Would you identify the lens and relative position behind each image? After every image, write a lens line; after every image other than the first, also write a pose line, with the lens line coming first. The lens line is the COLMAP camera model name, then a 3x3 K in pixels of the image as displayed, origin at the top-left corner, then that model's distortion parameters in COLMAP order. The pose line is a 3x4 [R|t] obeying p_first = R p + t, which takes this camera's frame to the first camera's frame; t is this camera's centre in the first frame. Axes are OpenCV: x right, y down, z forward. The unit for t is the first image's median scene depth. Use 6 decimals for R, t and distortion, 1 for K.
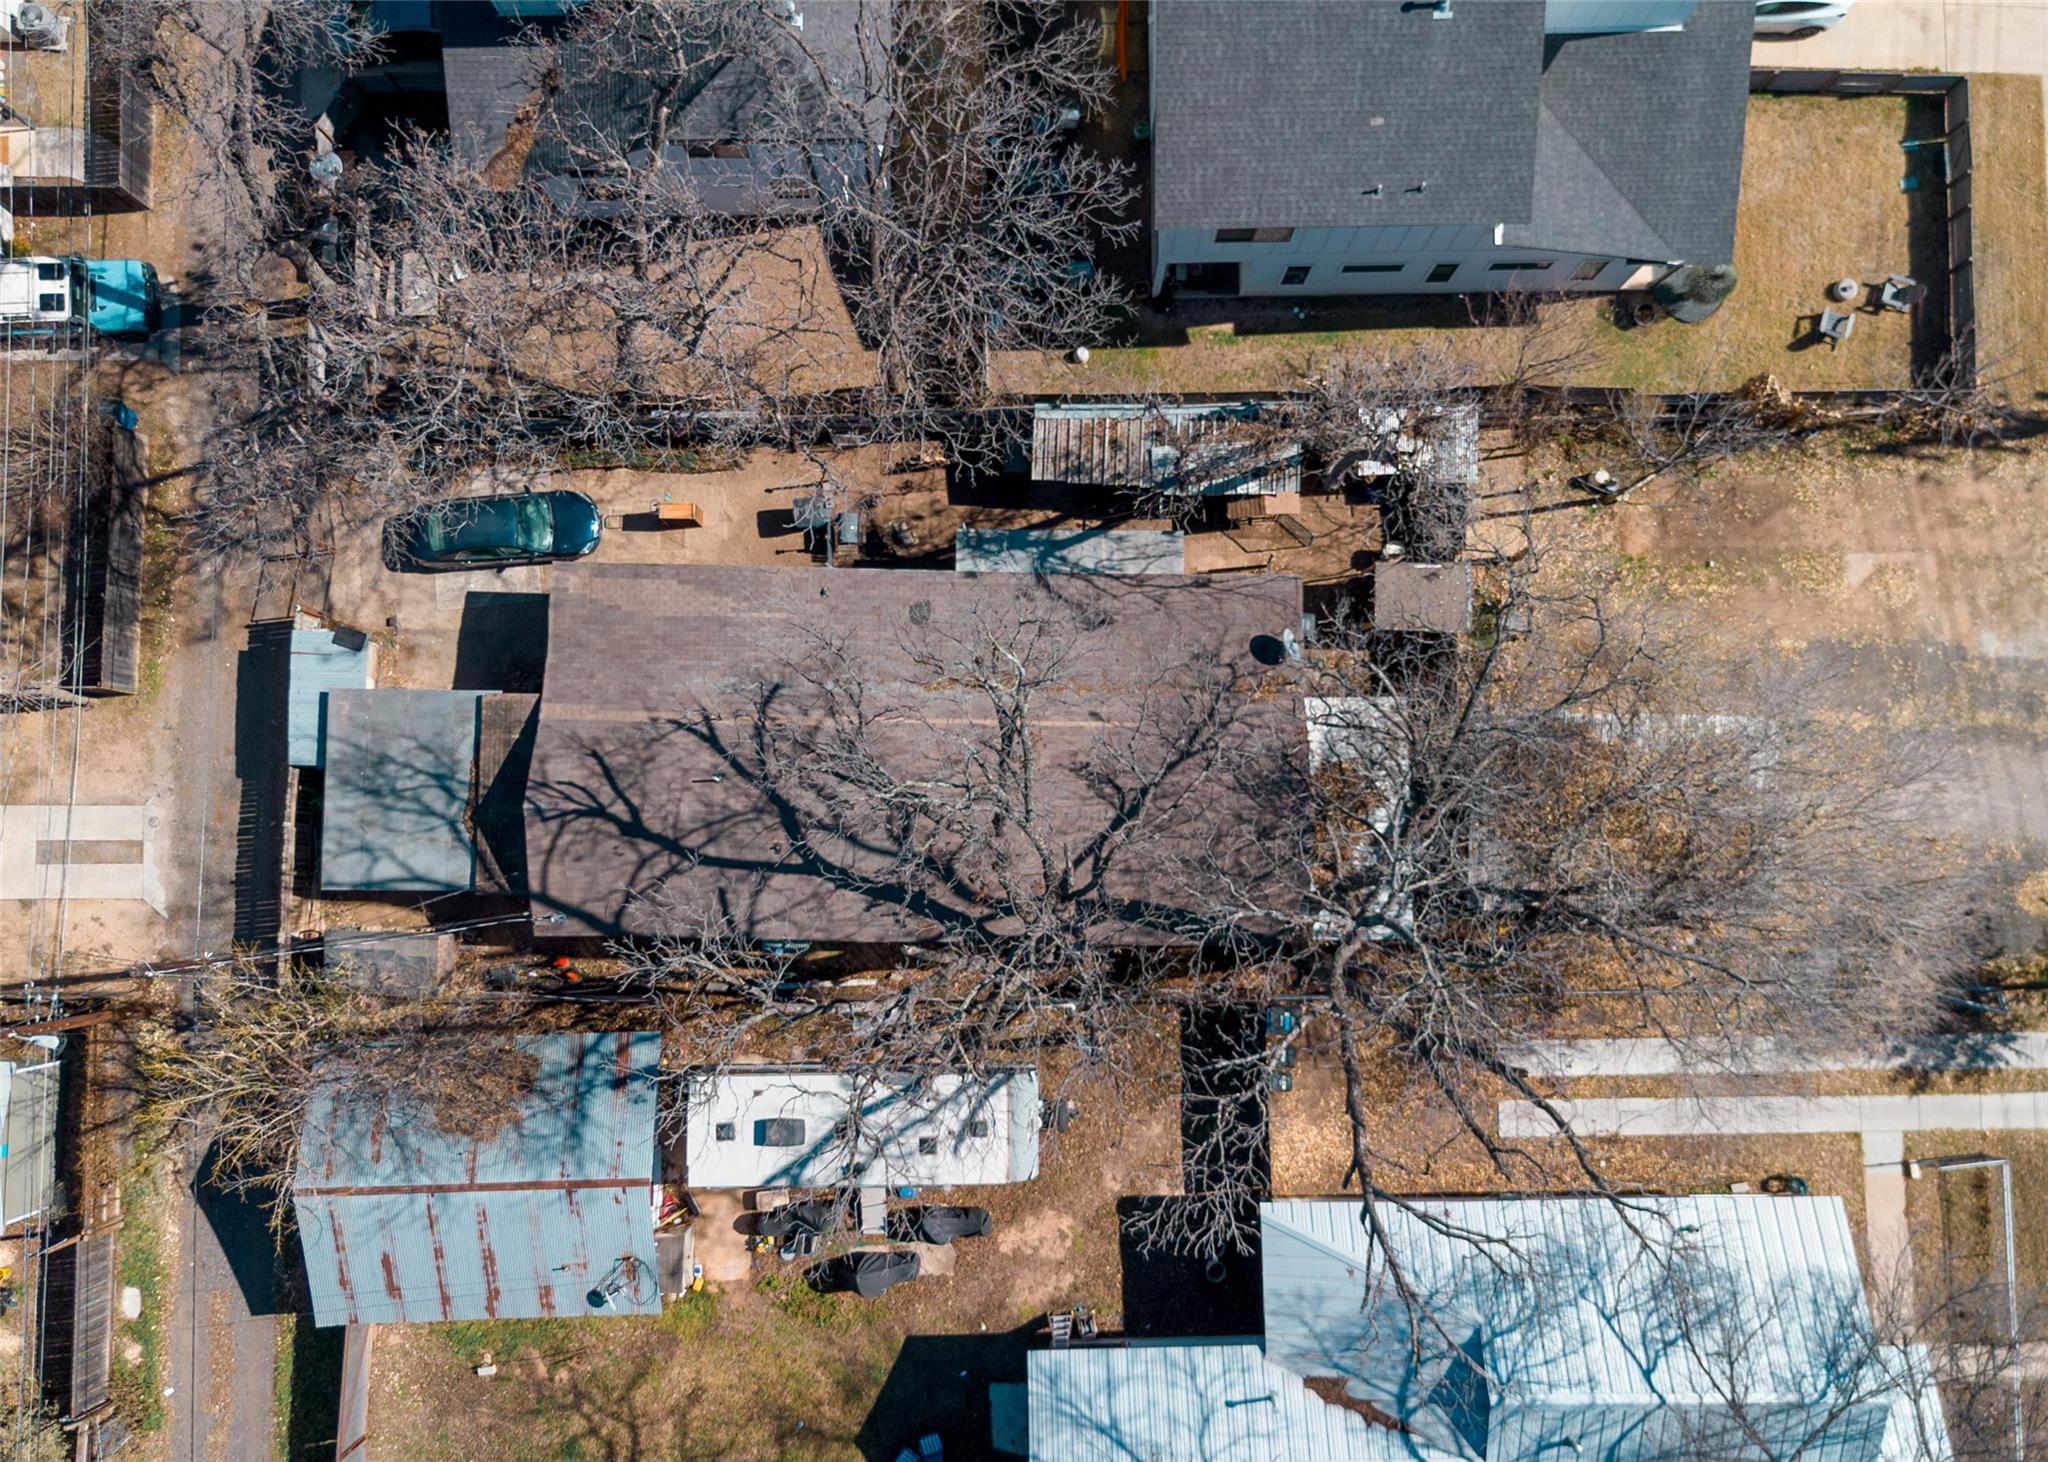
lens RADIAL K [[1879.4, 0, 1004.6], [0, 1879.4, 739.9], [0, 0, 1]] dist [0.032140, -0.009796]
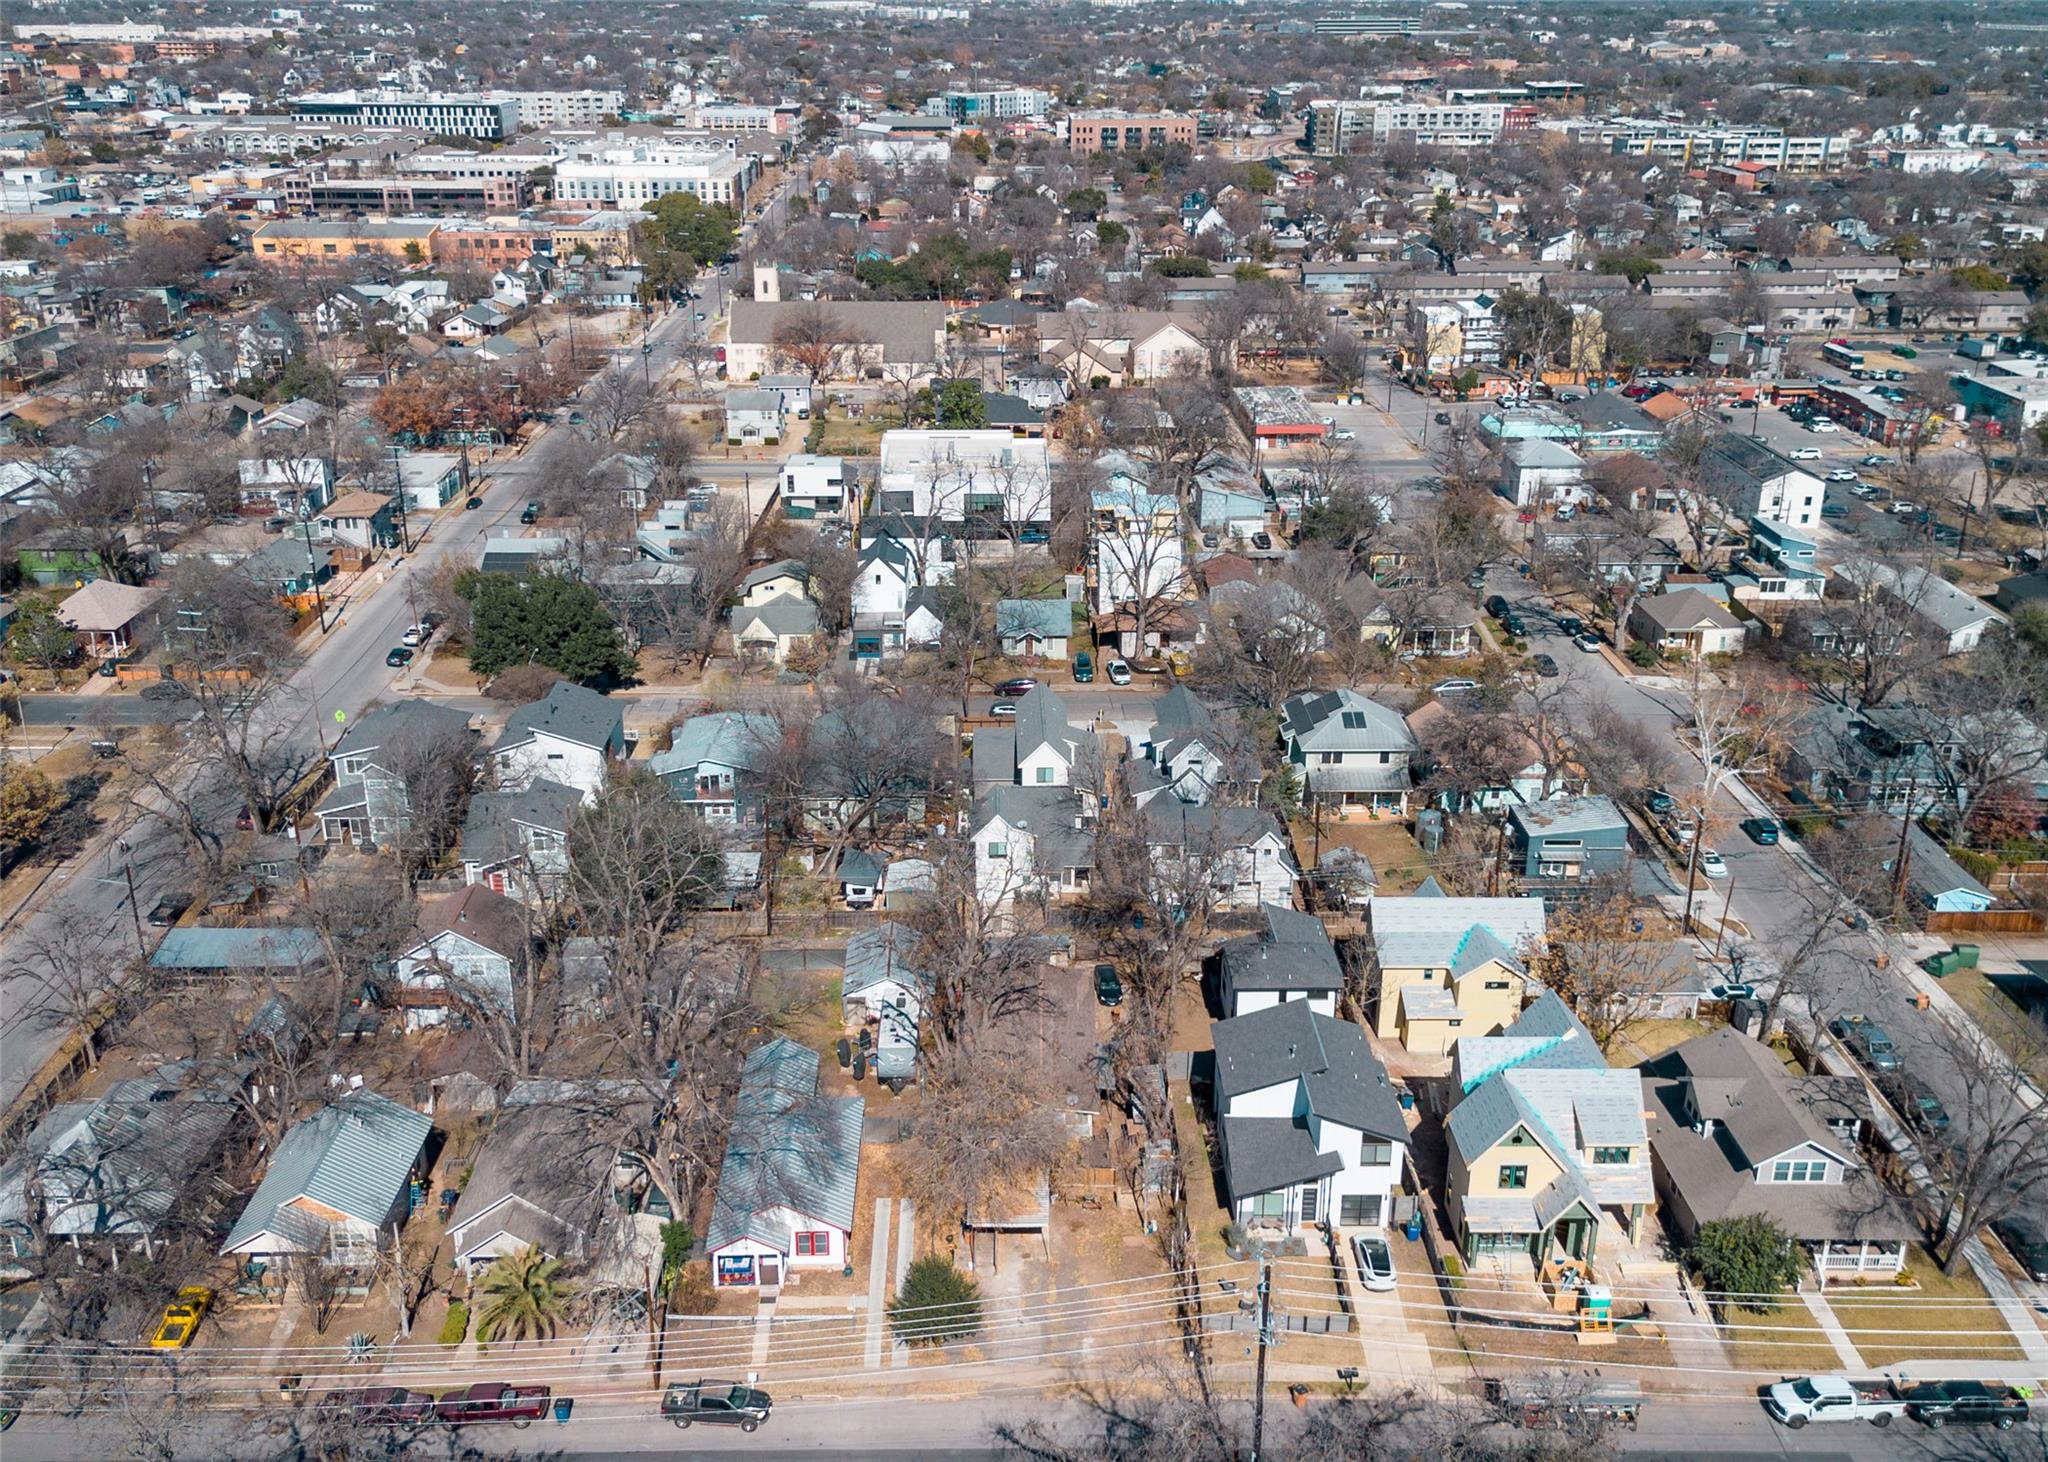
lens RADIAL K [[1819.1, 0, 981.2], [0, 1819.1, 716.3], [0, 0, 1]] dist [0.076150, -0.065152]
pose [[-0.016448, 0.371427, -0.928316, 2.255074], [-0.997438, 0.058558, 0.041102, -0.058433], [0.069626, 0.926614, 0.369512, -0.443509]]
